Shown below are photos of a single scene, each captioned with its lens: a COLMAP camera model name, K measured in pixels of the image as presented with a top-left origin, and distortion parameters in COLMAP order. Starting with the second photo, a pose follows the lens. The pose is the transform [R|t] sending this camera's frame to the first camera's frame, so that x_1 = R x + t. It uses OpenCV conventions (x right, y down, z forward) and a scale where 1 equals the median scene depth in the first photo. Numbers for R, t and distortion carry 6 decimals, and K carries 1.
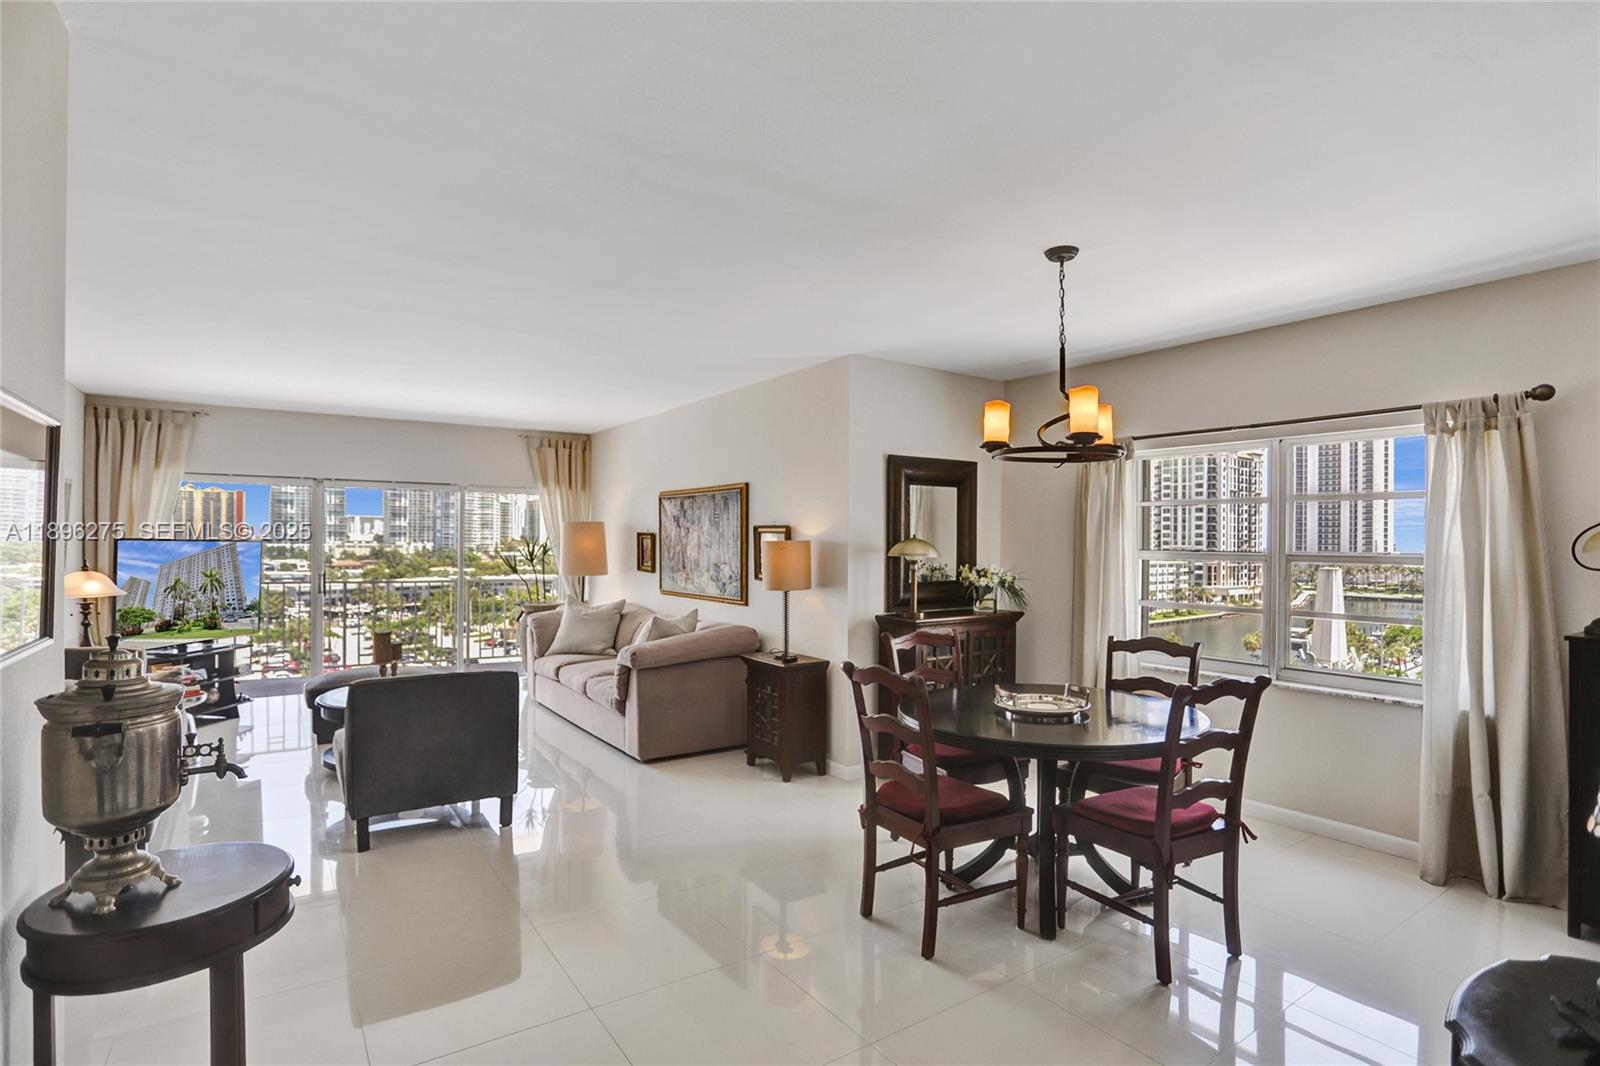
lens RADIAL K [[802.4, 0, 787.5], [0, 802.4, 539.0], [0, 0, 1]] dist [-0.071697, 0.041573]
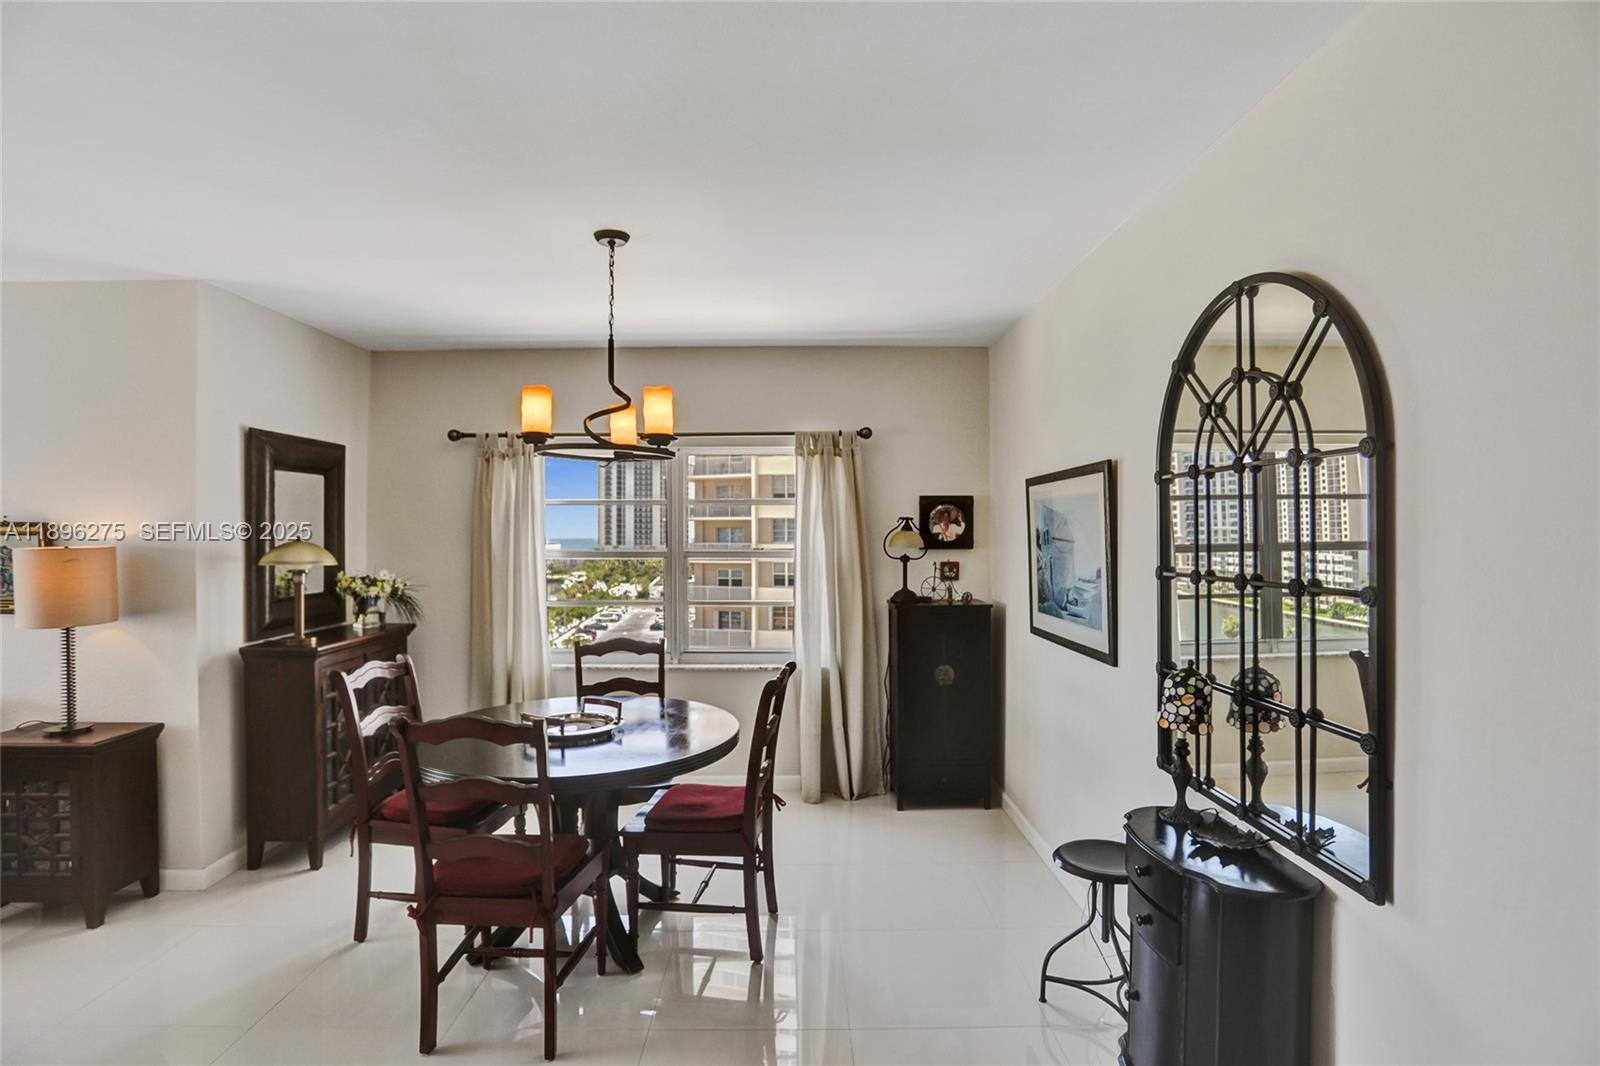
lens RADIAL K [[808.3, 0, 794.7], [0, 808.3, 543.2], [0, 0, 1]] dist [-0.054511, 0.025533]
pose [[0.564612, -0.016194, 0.825198, -0.187683], [0.003832, 0.999848, 0.016999, -0.009353], [-0.825348, -0.006436, 0.564588, 0.177078]]
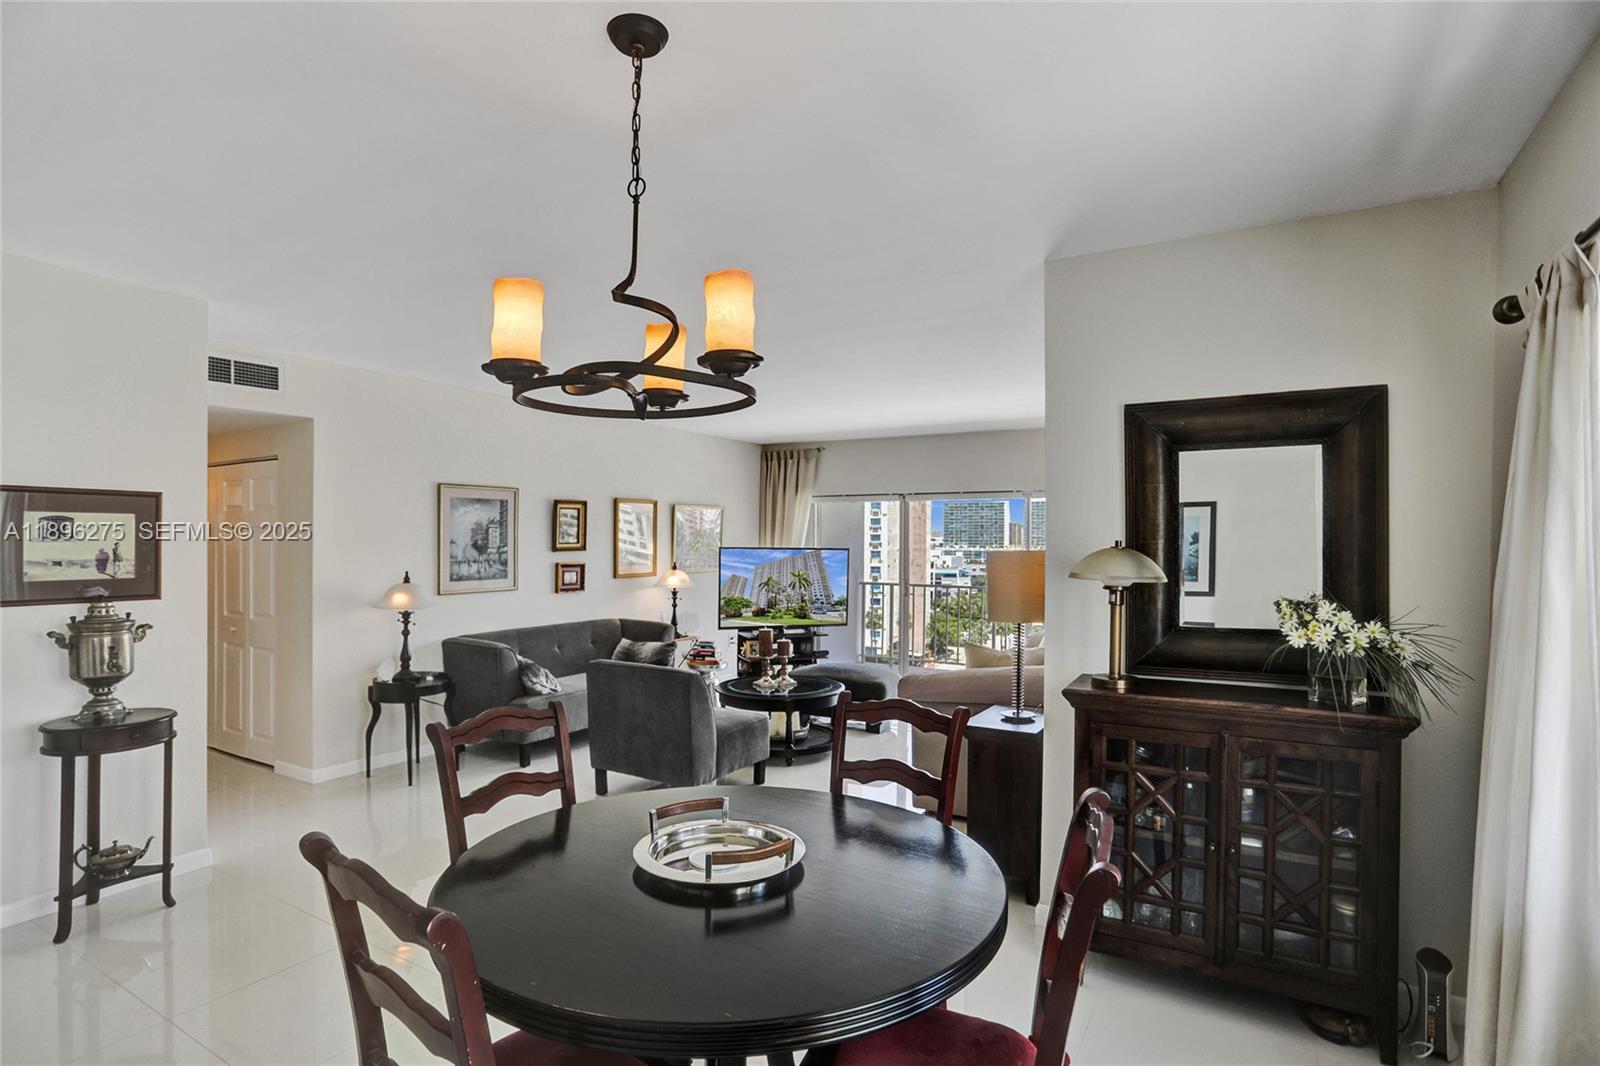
lens RADIAL K [[802.4, 0, 787.5], [0, 802.4, 539.0], [0, 0, 1]] dist [-0.071697, 0.041573]
pose [[0.436981, -0.009976, -0.899416, 0.536584], [0.002659, 0.999948, -0.009799, -0.000775], [0.899467, 0.001891, 0.436985, 0.510077]]
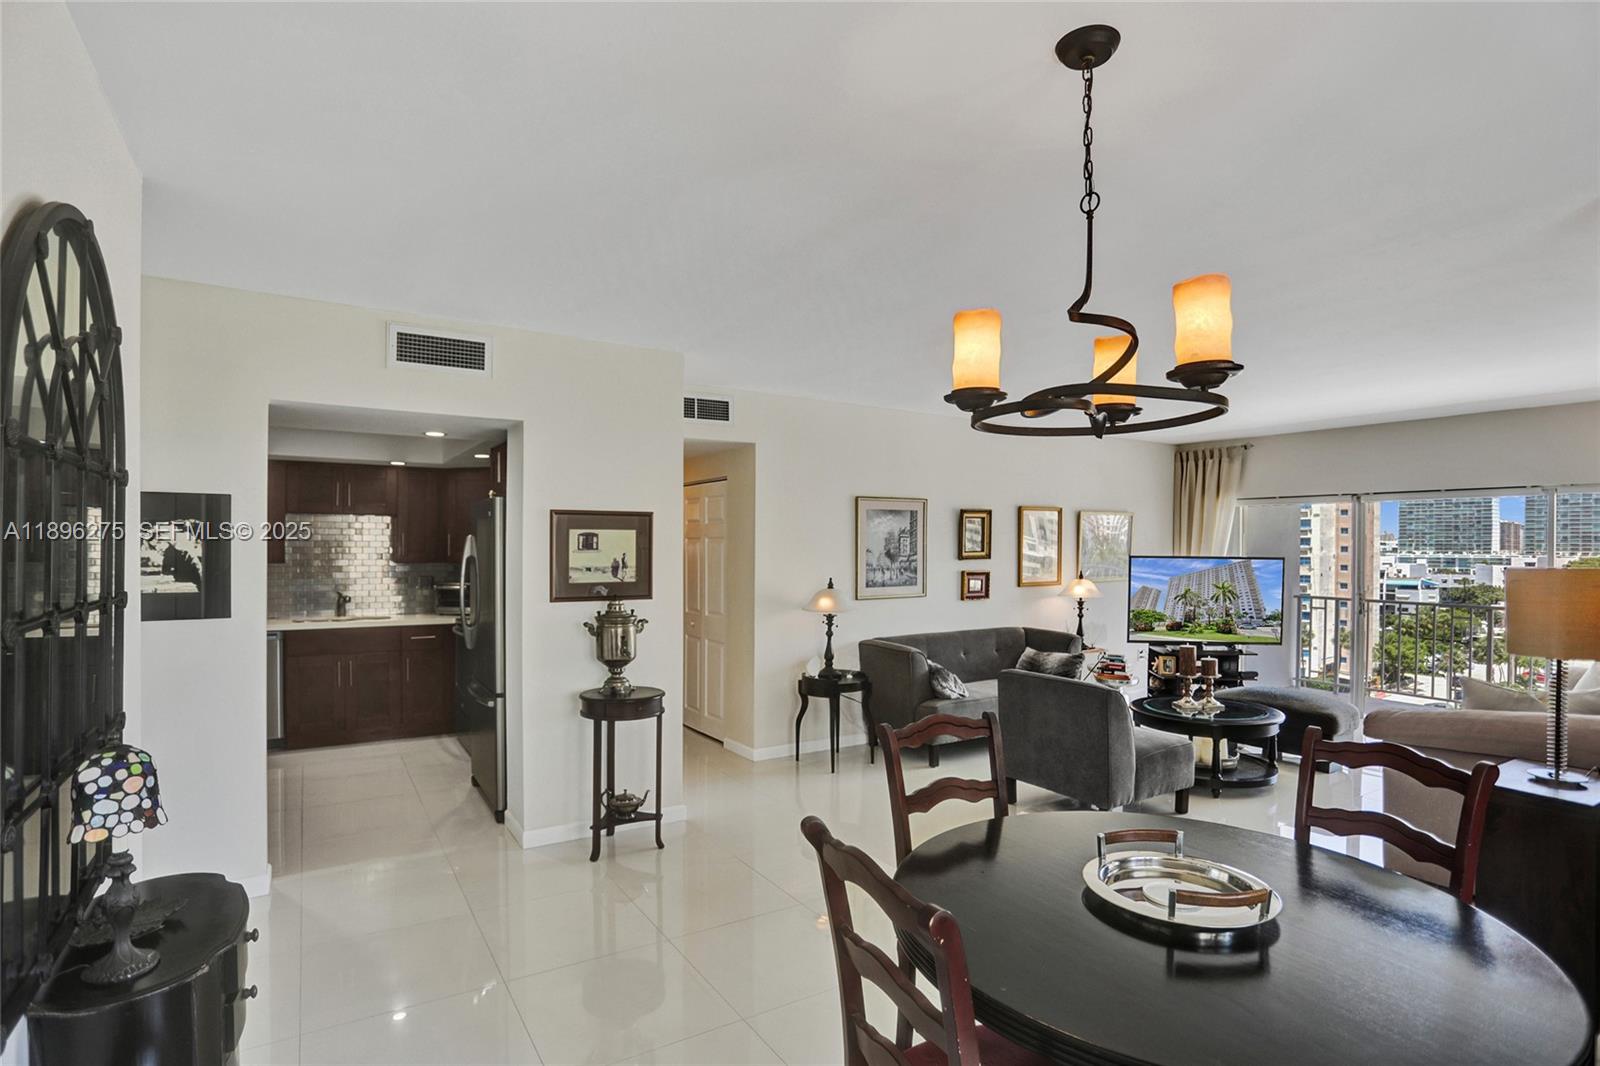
lens RADIAL K [[797.5, 0, 796.9], [0, 797.5, 546.4], [0, 0, 1]] dist [-0.064008, 0.032464]
pose [[-0.014265, -0.006907, -0.999874, 0.536373], [-0.000751, 0.999976, -0.006897, -0.007199], [0.999898, 0.000652, -0.014270, 0.481896]]
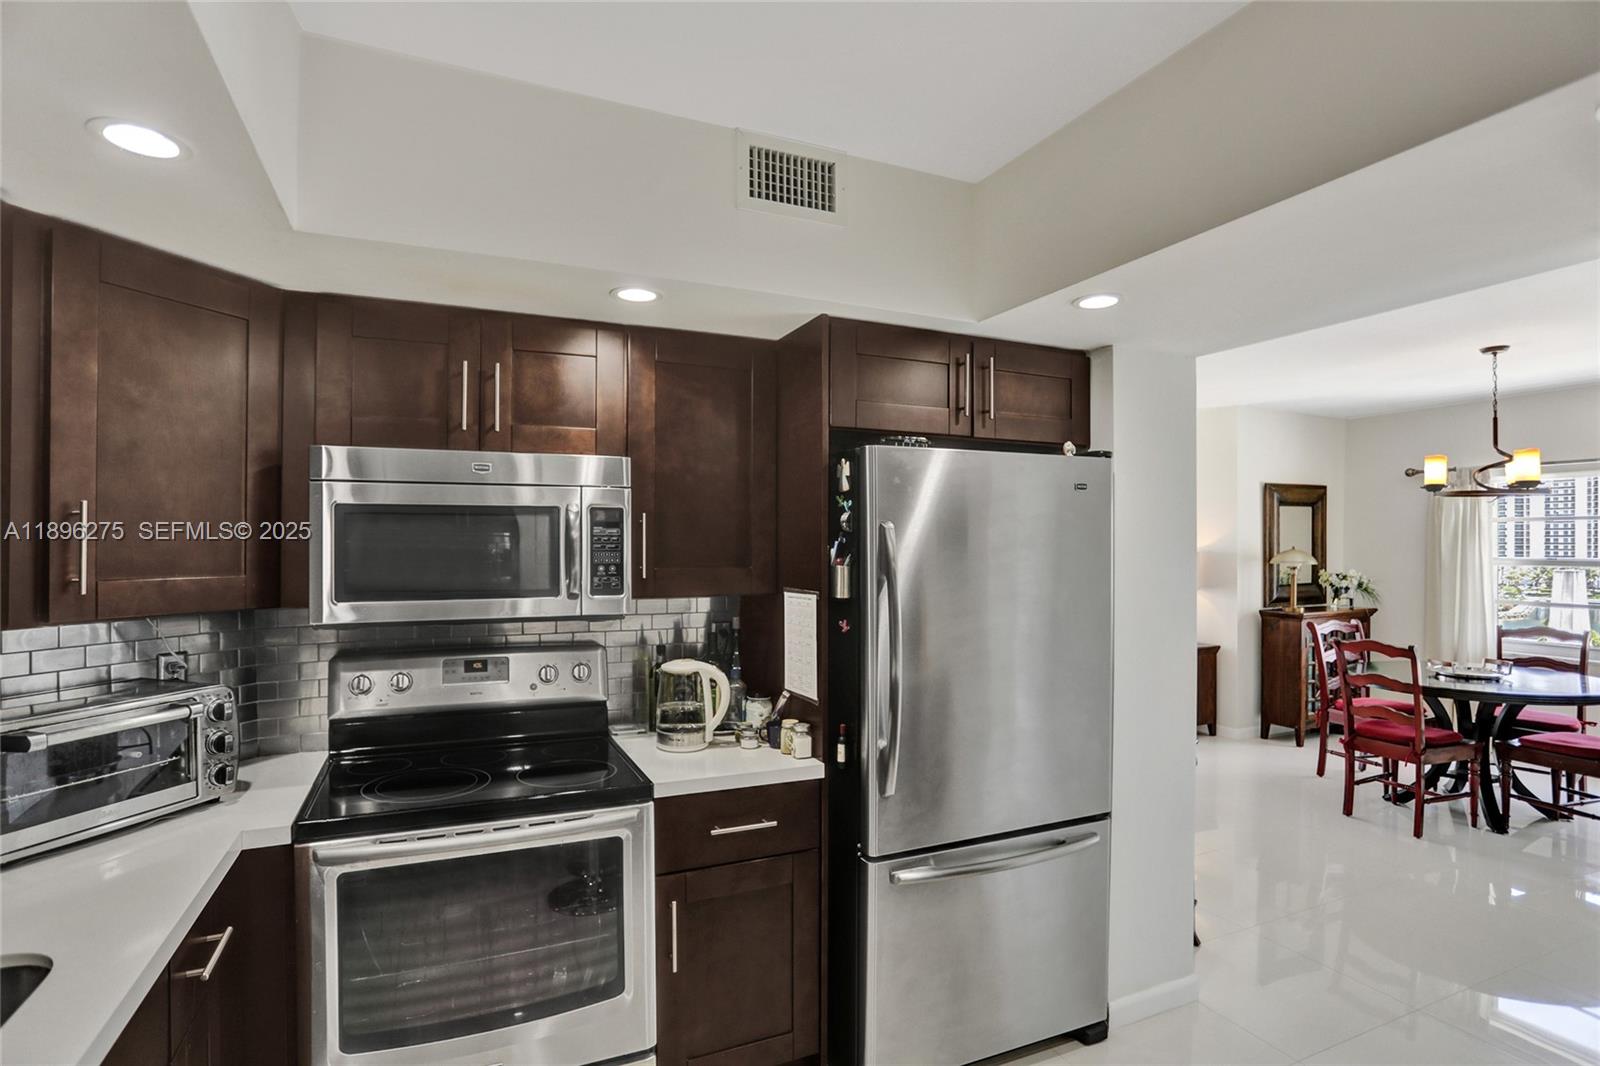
lens RADIAL K [[808.3, 0, 794.7], [0, 808.3, 543.2], [0, 0, 1]] dist [-0.054511, 0.025533]
pose [[0.986501, -0.007509, -0.163583, -0.393454], [0.007768, 0.999969, 0.000942, -0.017190], [0.163571, -0.002200, 0.986529, -0.349219]]
